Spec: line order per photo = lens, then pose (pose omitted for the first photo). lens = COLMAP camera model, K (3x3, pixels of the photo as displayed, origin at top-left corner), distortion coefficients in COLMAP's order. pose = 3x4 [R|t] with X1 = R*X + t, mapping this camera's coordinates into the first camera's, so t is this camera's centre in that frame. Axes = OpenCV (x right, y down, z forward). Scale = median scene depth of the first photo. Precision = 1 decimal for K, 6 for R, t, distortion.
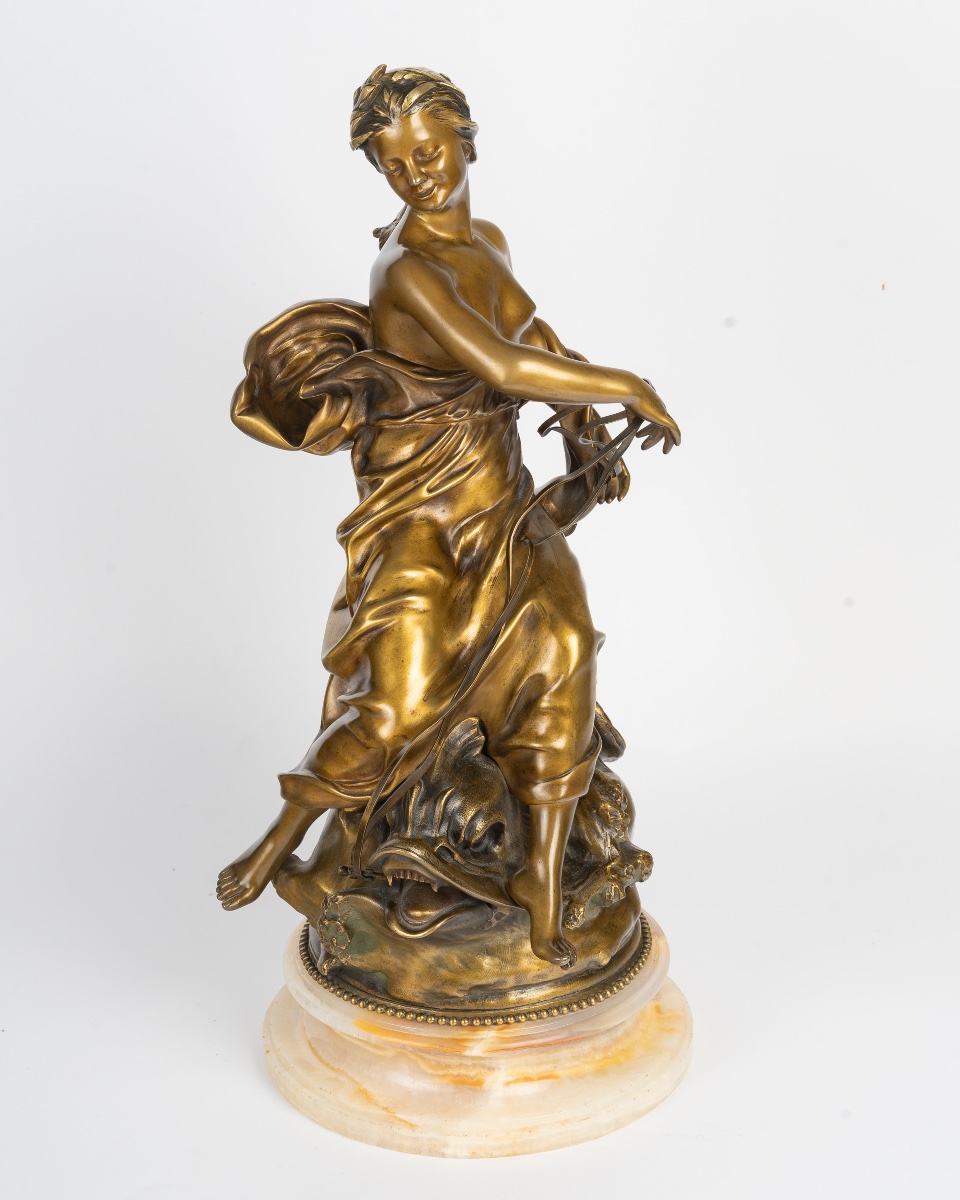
lens RADIAL K [[2773.2, 0, 538.3], [0, 2773.2, 599.7], [0, 0, 1]] dist [0.013072, -0.485051]
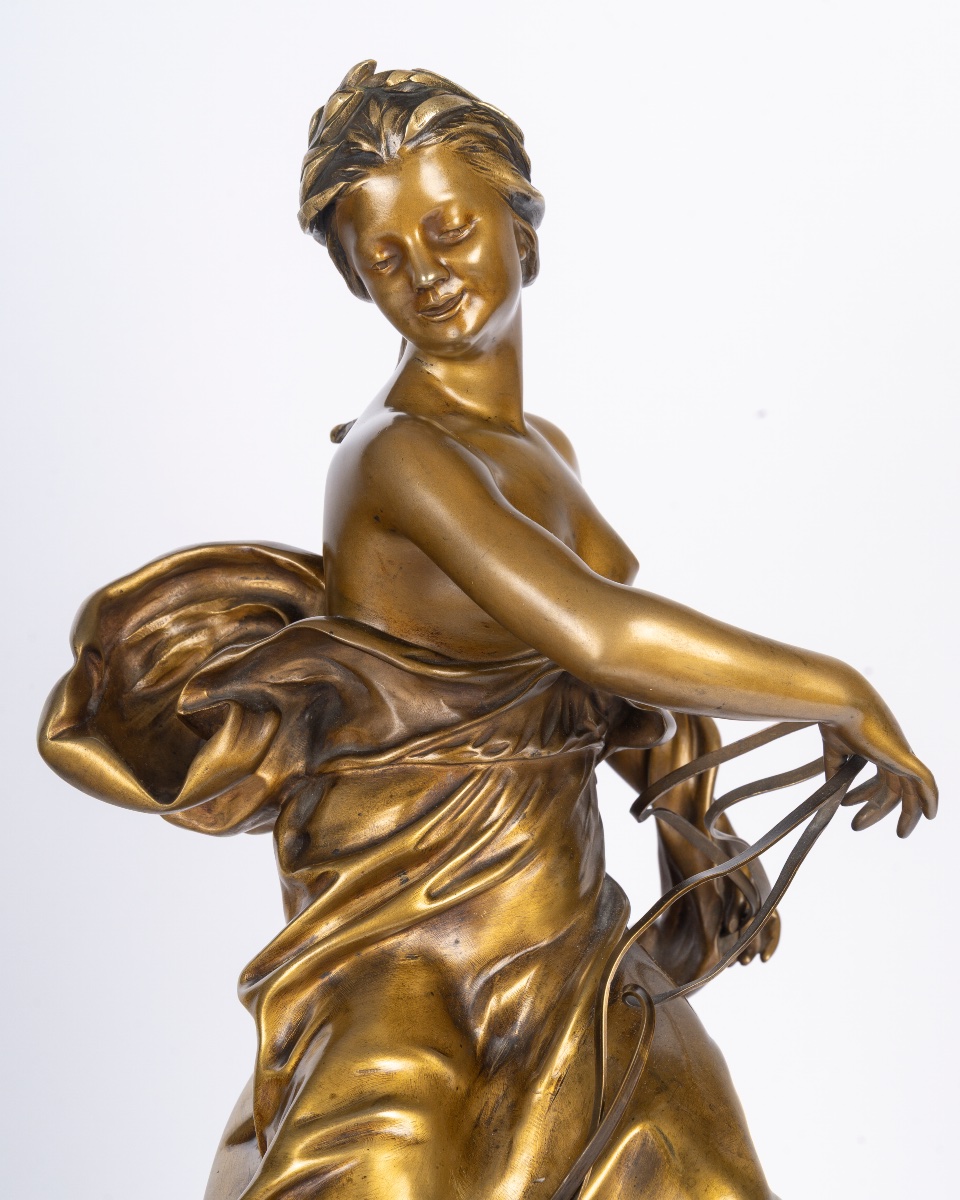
lens RADIAL K [[2773.2, 0, 538.3], [0, 2773.2, 599.7], [0, 0, 1]] dist [0.013072, -0.485051]
pose [[0.999135, 0.027675, 0.031023, -0.036840], [-0.020072, 0.974613, -0.222993, 0.018837], [-0.036407, 0.222177, 0.974326, 0.504111]]
